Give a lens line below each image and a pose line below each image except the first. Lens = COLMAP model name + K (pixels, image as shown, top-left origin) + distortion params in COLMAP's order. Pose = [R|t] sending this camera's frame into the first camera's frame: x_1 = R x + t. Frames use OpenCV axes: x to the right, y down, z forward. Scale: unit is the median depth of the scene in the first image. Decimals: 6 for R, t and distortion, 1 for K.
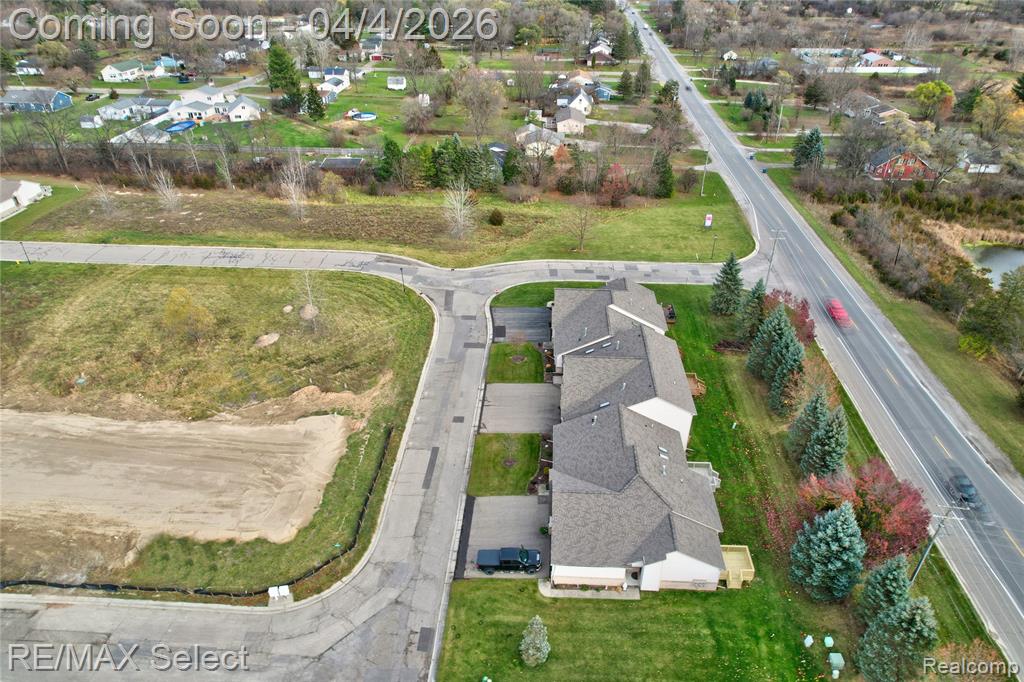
lens RADIAL K [[656.1, 0, 512.0], [0, 656.1, 341.0], [0, 0, 1]] dist [-0.082493, 0.071101]
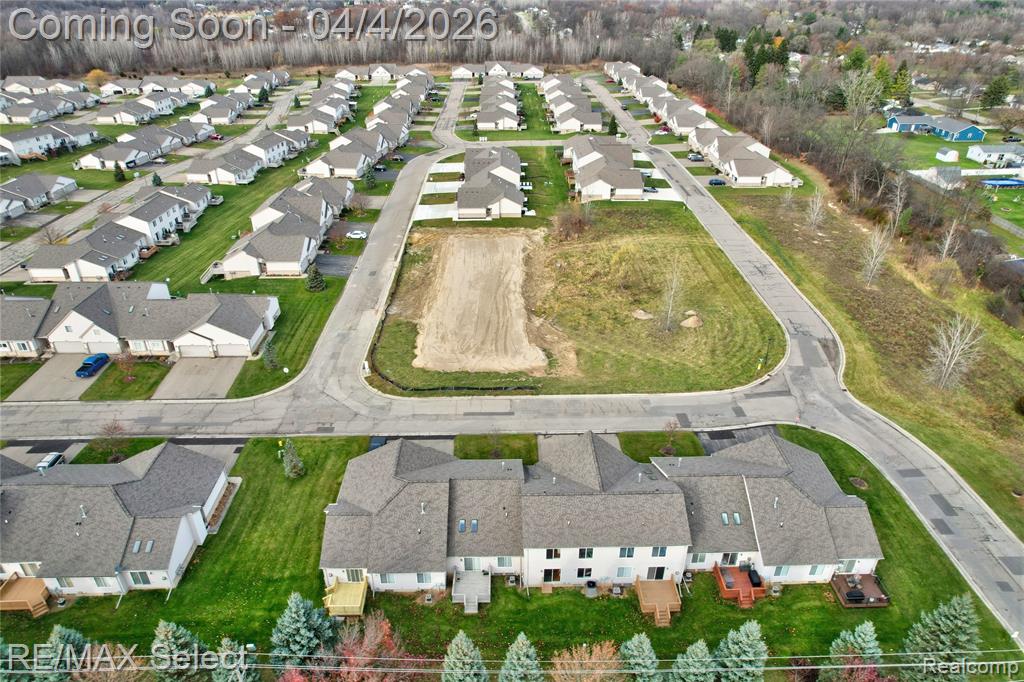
lens RADIAL K [[656.1, 0, 512.0], [0, 656.1, 341.0], [0, 0, 1]] dist [-0.082493, 0.071101]
pose [[0.078207, 0.487946, -0.869363, 0.622595], [-0.526669, 0.760636, 0.379542, -0.279550], [0.846465, 0.428184, 0.316473, 0.442157]]
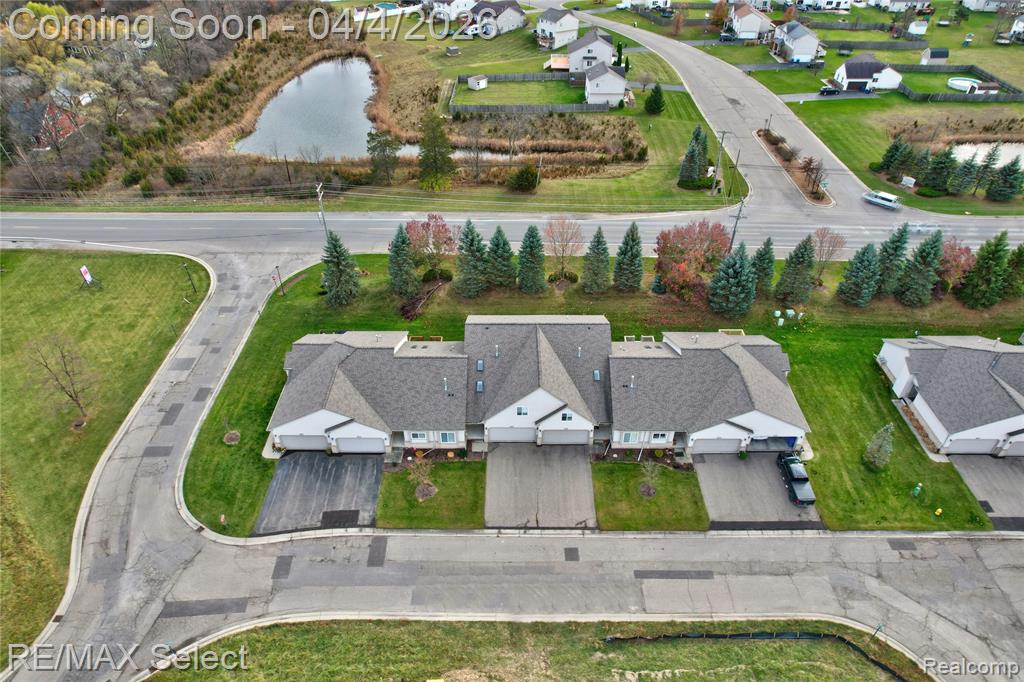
lens RADIAL K [[659.8, 0, 507.4], [0, 659.8, 337.3], [0, 0, 1]] dist [-0.087159, 0.077835]
pose [[-0.052732, -0.610801, 0.790026, -0.398756], [0.527545, 0.654683, 0.541375, -0.366866], [-0.847889, 0.445322, 0.287702, 0.604243]]
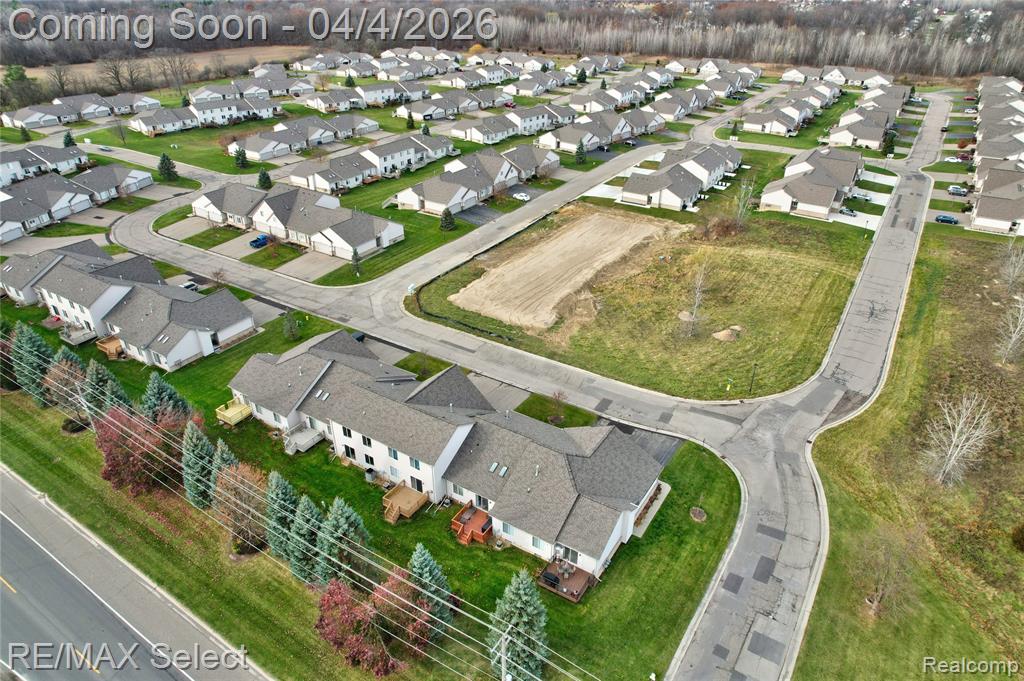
lens RADIAL K [[656.1, 0, 512.0], [0, 656.1, 340.5], [0, 0, 1]] dist [-0.082493, 0.071101]
pose [[-0.485440, 0.431428, -0.760407, 0.624690], [-0.464427, 0.609640, 0.642376, -0.544811], [0.740713, 0.664988, -0.095577, 0.886108]]
